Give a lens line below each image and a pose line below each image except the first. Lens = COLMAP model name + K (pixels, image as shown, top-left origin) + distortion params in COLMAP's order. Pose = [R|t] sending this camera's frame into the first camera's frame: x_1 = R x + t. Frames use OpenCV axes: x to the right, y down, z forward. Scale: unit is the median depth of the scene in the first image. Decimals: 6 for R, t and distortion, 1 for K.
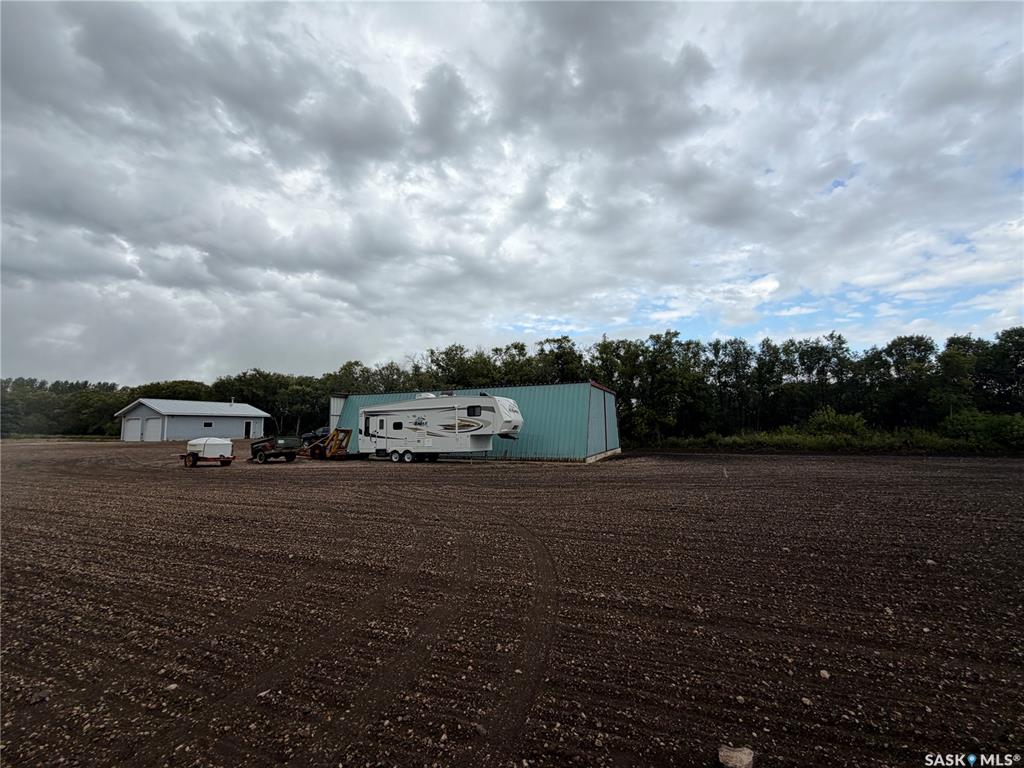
lens RADIAL K [[410.9, 0, 512.1], [0, 410.9, 385.9], [0, 0, 1]] dist [0.006111, -0.001831]
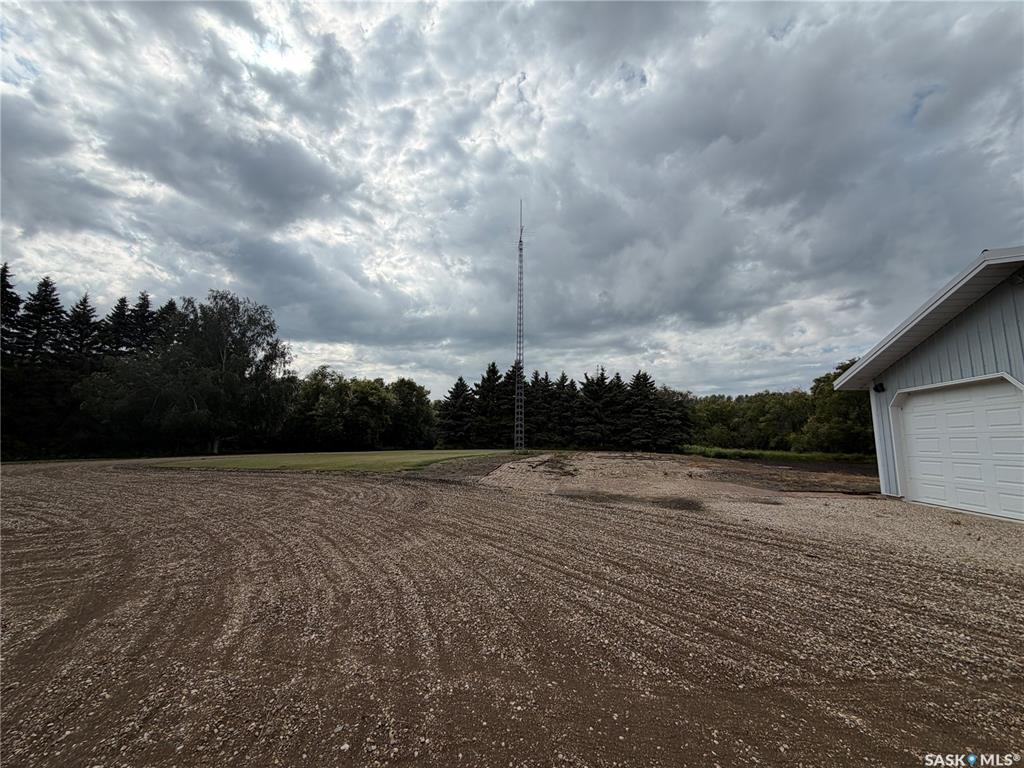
lens RADIAL K [[410.9, 0, 505.5], [0, 410.9, 378.4], [0, 0, 1]] dist [0.006111, -0.001831]
pose [[0.204007, -0.135933, -0.969486, -0.360704], [0.085574, 0.988998, -0.120661, 0.037344], [0.975222, -0.058347, 0.213395, 0.356370]]
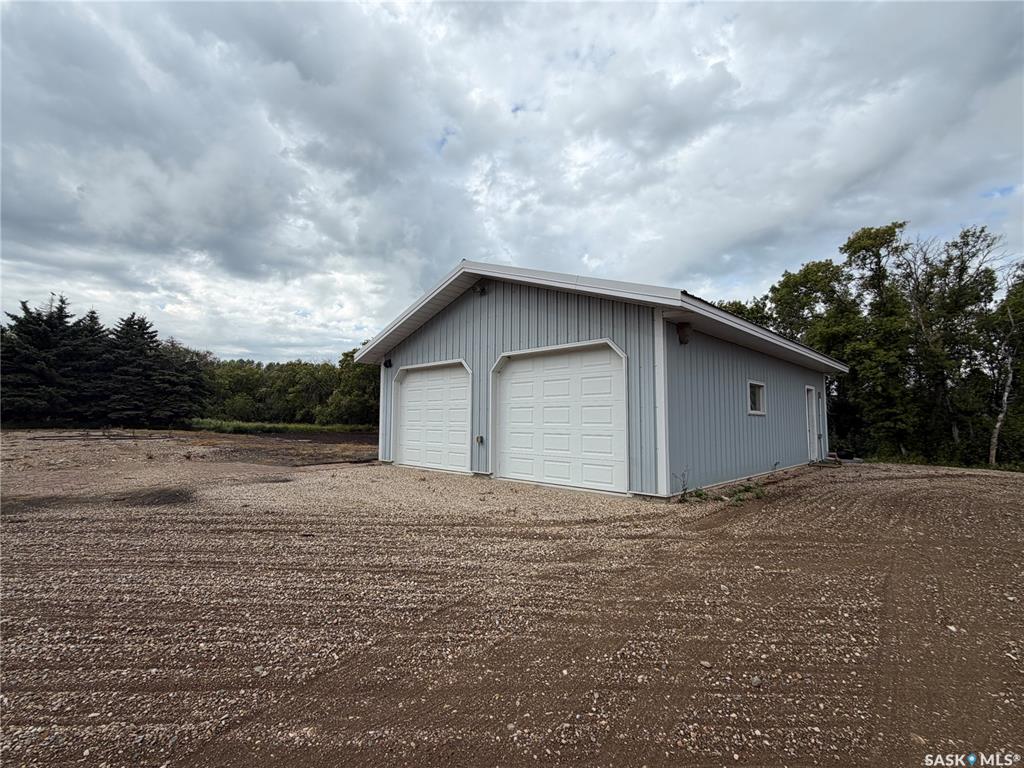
lens RADIAL K [[469.3, 0, 516.9], [0, 469.3, 375.5], [0, 0, 1]] dist [-0.000535, 0.000889]
pose [[0.934689, -0.016216, -0.355097, -0.364580], [0.019632, 0.999789, 0.006019, 0.038371], [0.354925, -0.012597, 0.934810, 0.362946]]
